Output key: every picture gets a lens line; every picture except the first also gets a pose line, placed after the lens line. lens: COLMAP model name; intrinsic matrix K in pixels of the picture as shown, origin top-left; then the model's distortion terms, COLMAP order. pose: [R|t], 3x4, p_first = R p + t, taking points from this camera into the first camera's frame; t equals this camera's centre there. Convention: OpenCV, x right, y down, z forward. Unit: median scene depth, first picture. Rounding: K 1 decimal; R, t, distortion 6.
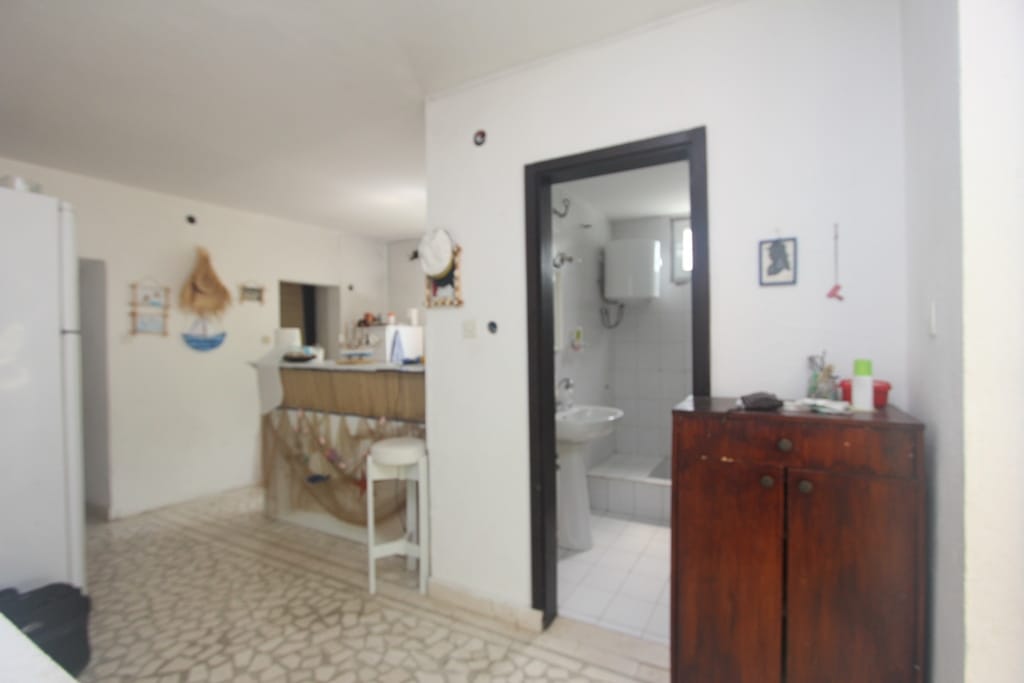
lens RADIAL K [[474.7, 0, 513.7], [0, 474.7, 342.1], [0, 0, 1]] dist [-0.021544, 0.000596]
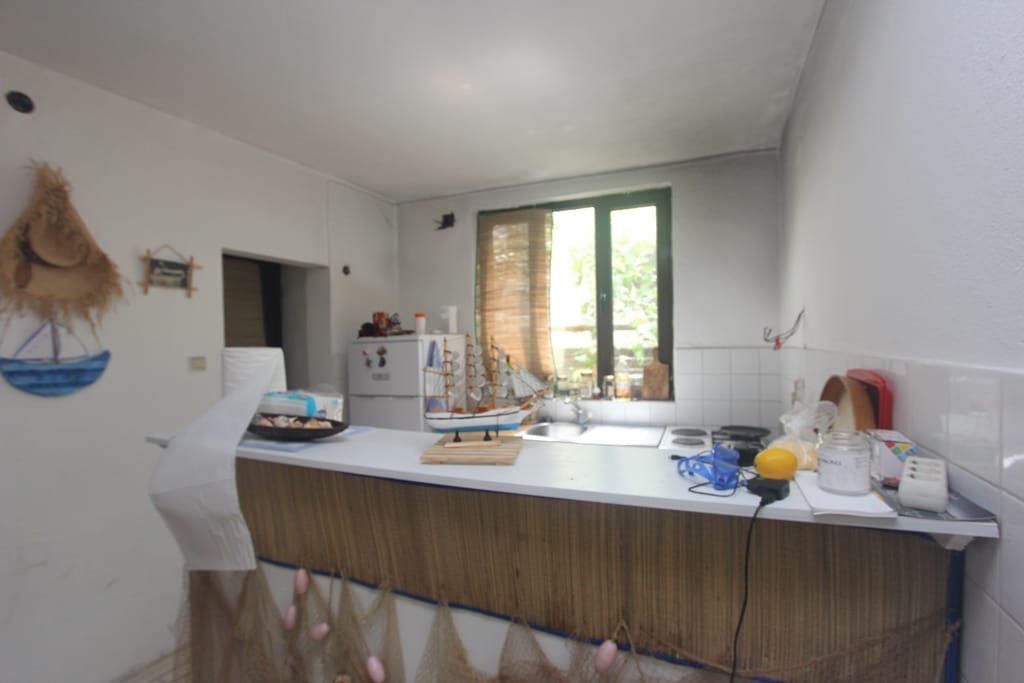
lens RADIAL K [[474.7, 0, 510.9], [0, 474.7, 340.8], [0, 0, 1]] dist [-0.021544, 0.000596]
pose [[0.993652, -0.003074, 0.112454, -0.261119], [0.003406, 0.999990, -0.002753, -0.029020], [-0.112444, 0.003119, 0.993653, 0.485915]]
